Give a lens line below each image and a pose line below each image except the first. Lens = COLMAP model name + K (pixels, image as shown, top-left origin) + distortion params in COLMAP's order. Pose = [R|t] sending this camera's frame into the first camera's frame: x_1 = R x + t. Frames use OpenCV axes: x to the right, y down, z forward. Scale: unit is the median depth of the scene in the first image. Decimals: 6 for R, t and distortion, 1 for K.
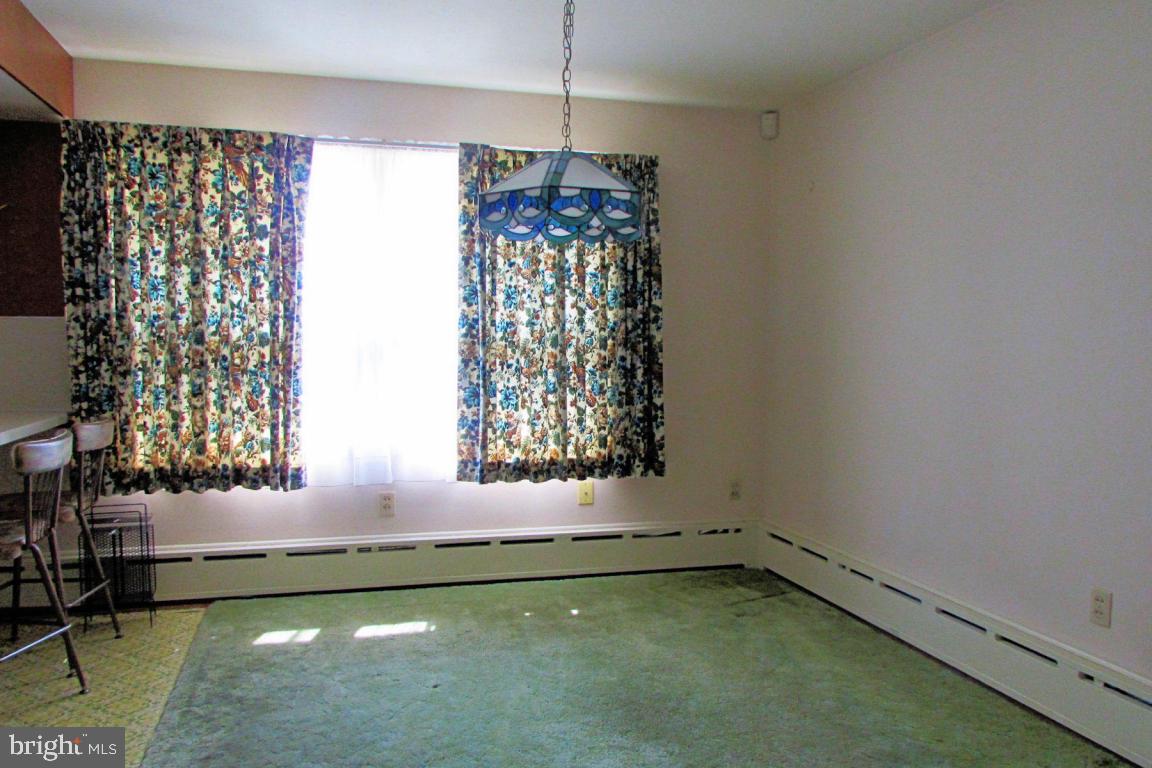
lens RADIAL K [[883.8, 0, 576.0], [0, 883.8, 384.0], [0, 0, 1]] dist [-0.008237, -0.004119]
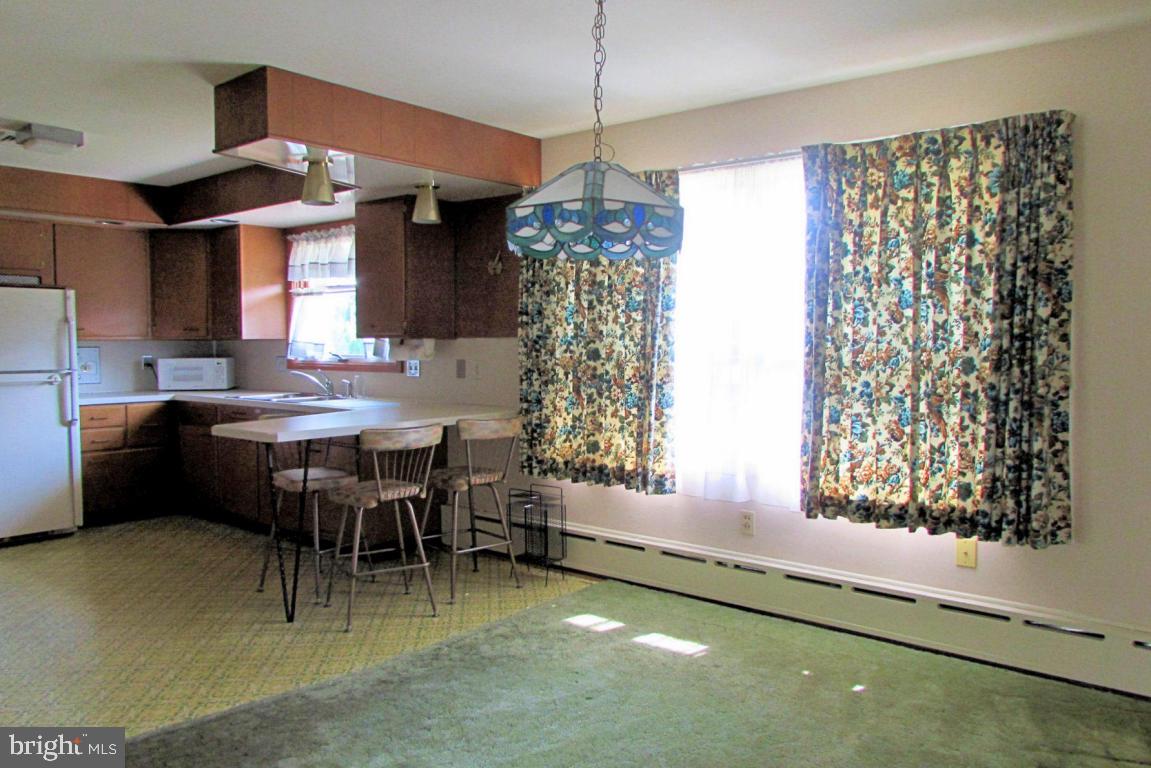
lens RADIAL K [[831.3, 0, 575.5], [0, 831.3, 384.0], [0, 0, 1]] dist [-0.035313, 0.002493]
pose [[0.590978, 0.038085, -0.805788, 0.449770], [-0.043260, 0.998944, 0.015487, -0.028493], [0.805527, 0.025706, 0.592001, 0.311001]]
